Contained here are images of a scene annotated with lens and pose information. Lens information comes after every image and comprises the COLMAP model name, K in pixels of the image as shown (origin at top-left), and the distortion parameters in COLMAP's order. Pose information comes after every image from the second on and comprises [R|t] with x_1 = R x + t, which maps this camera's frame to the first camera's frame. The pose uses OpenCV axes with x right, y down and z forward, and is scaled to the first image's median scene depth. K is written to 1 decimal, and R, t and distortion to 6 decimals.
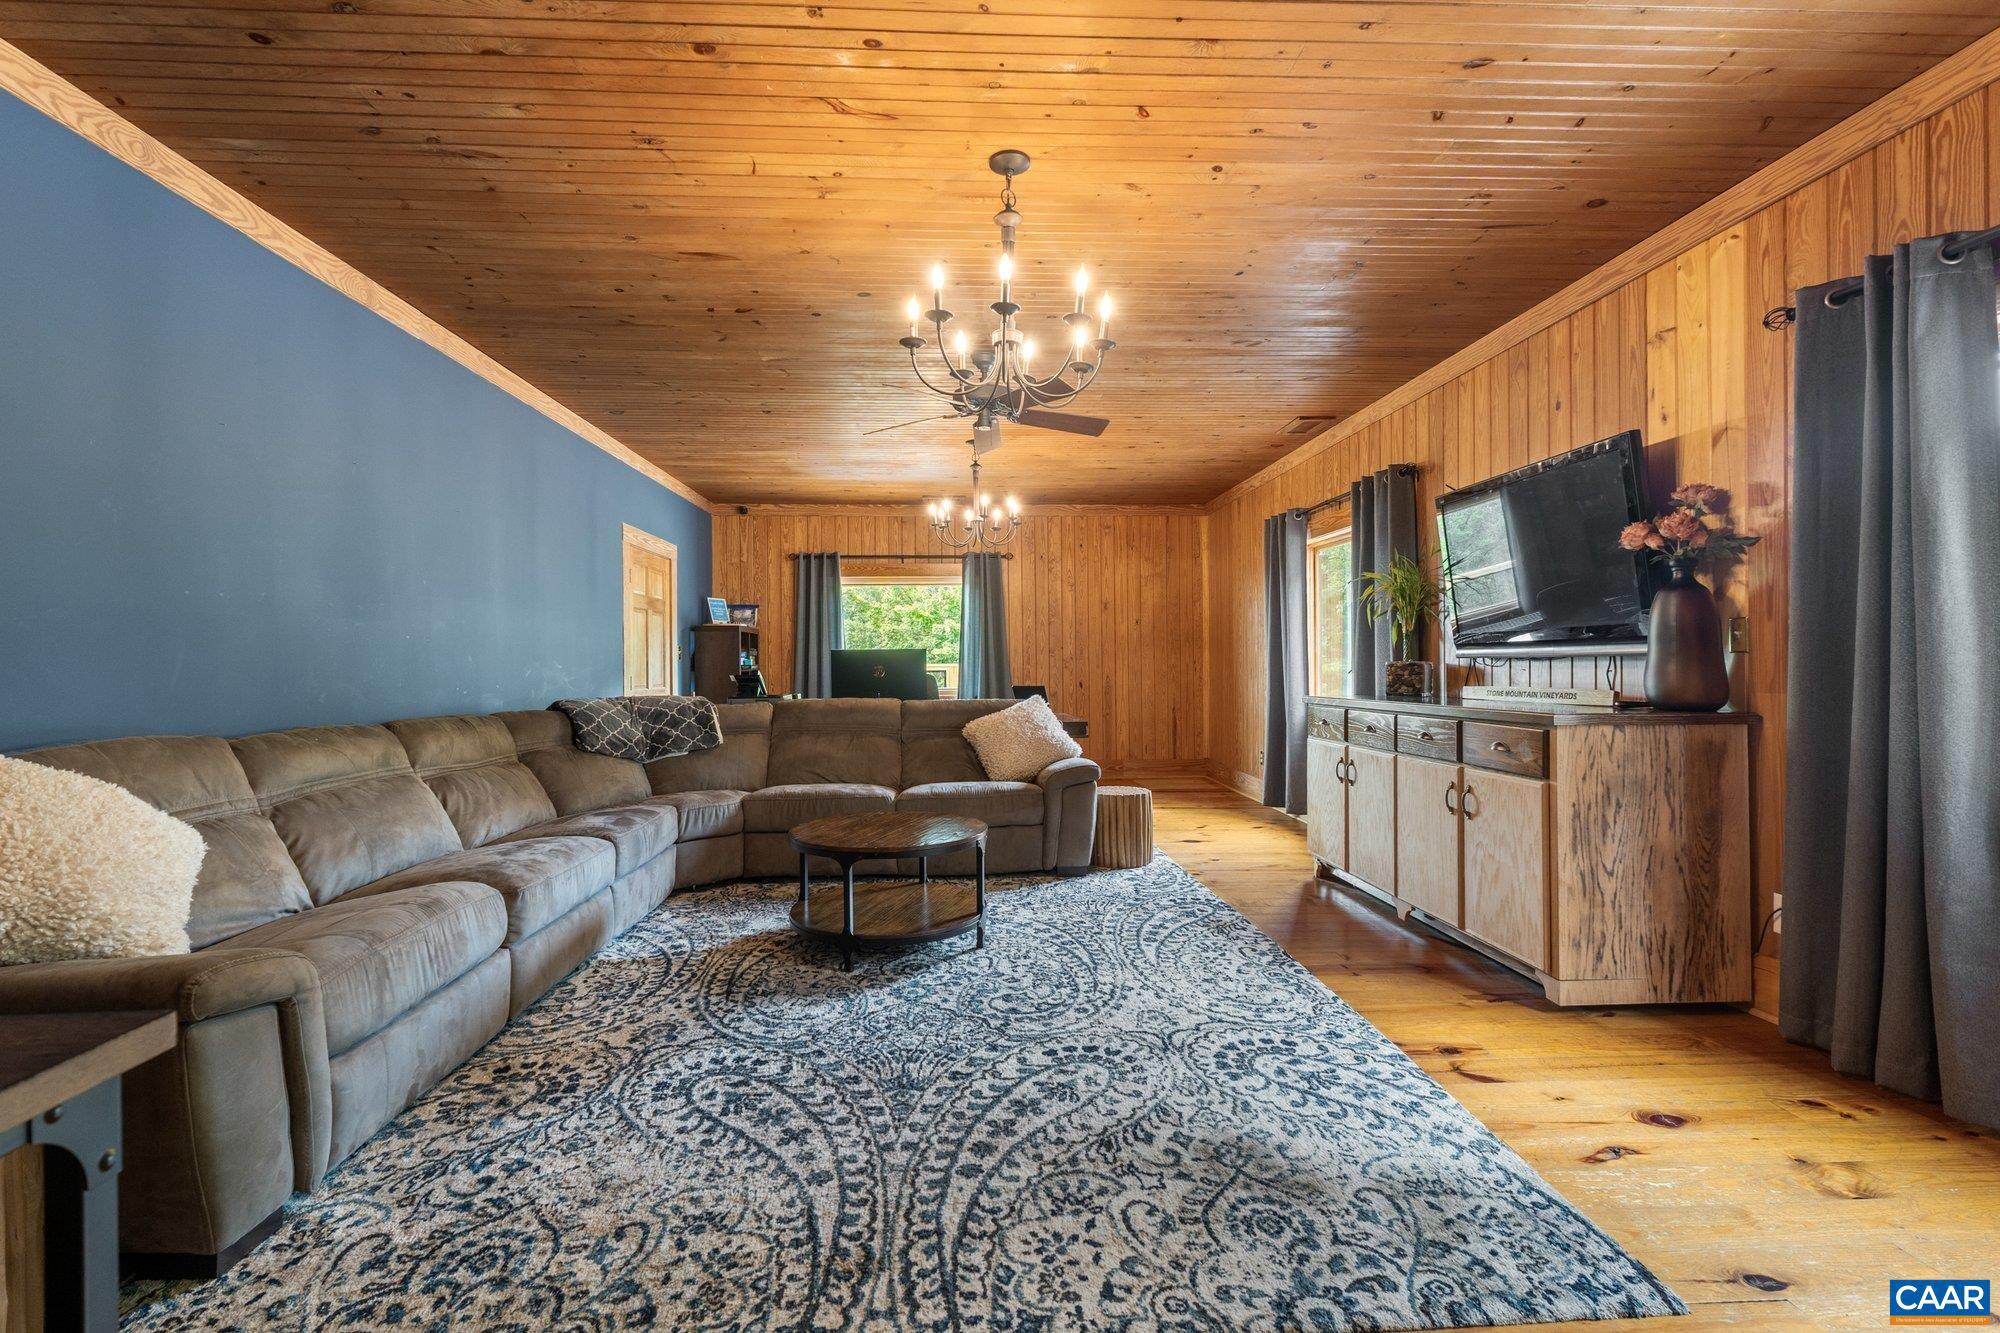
lens RADIAL K [[843.0, 0, 1000.0], [0, 843.0, 666.5], [0, 0, 1]] dist [0.002128, -0.000004]
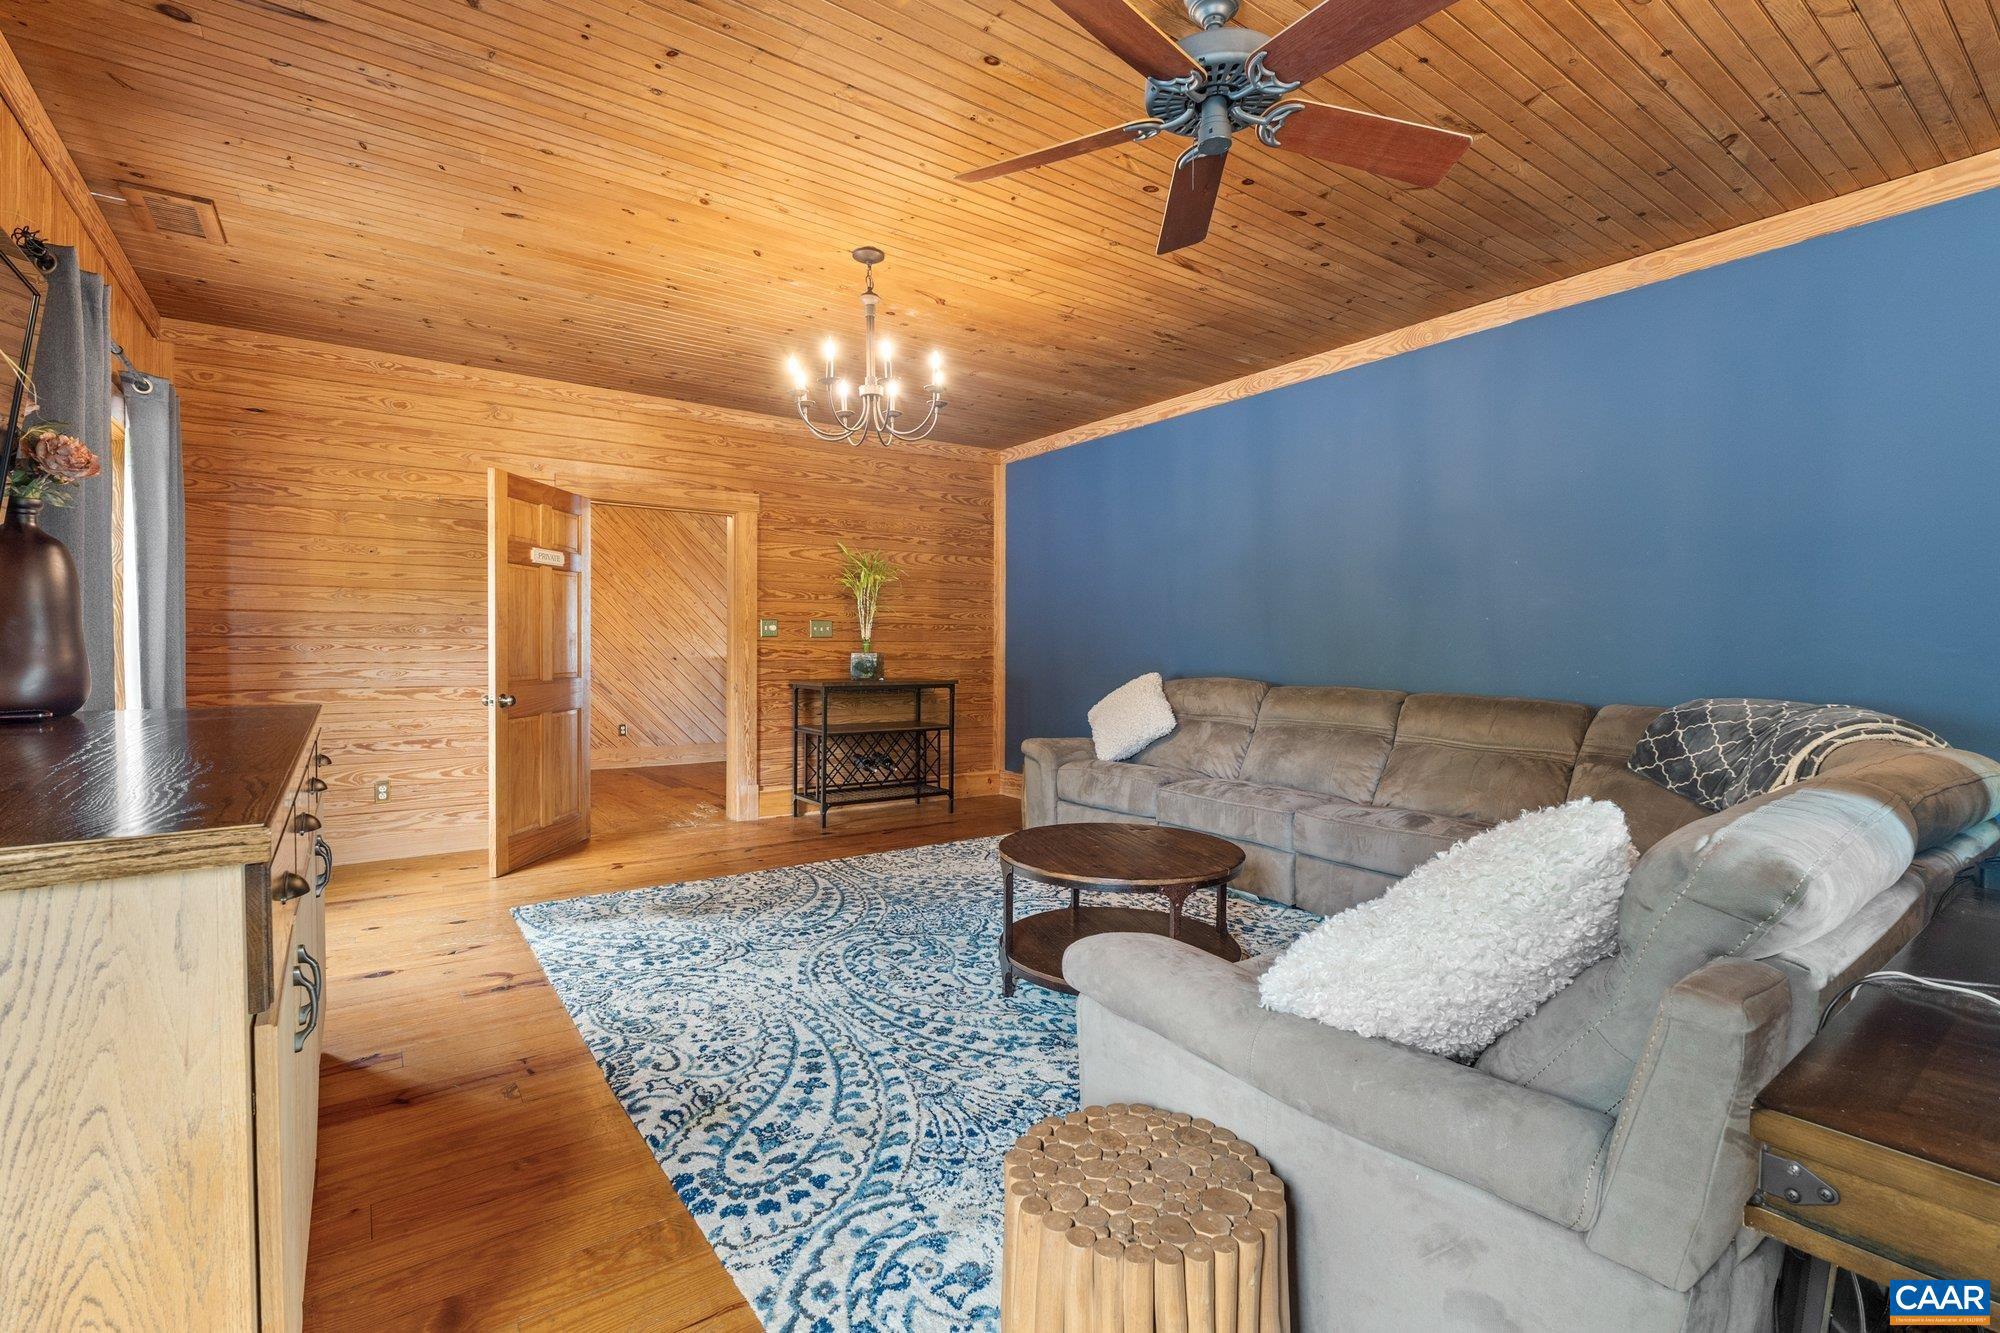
lens RADIAL K [[897.7, 0, 997.7], [0, 897.7, 651.7], [0, 0, 1]] dist [-0.000583, -0.000362]
pose [[-0.839520, 0.008077, -0.543268, 0.608108], [0.000528, 0.999901, 0.014050, -0.013334], [0.543328, 0.011508, -0.839442, 2.313220]]
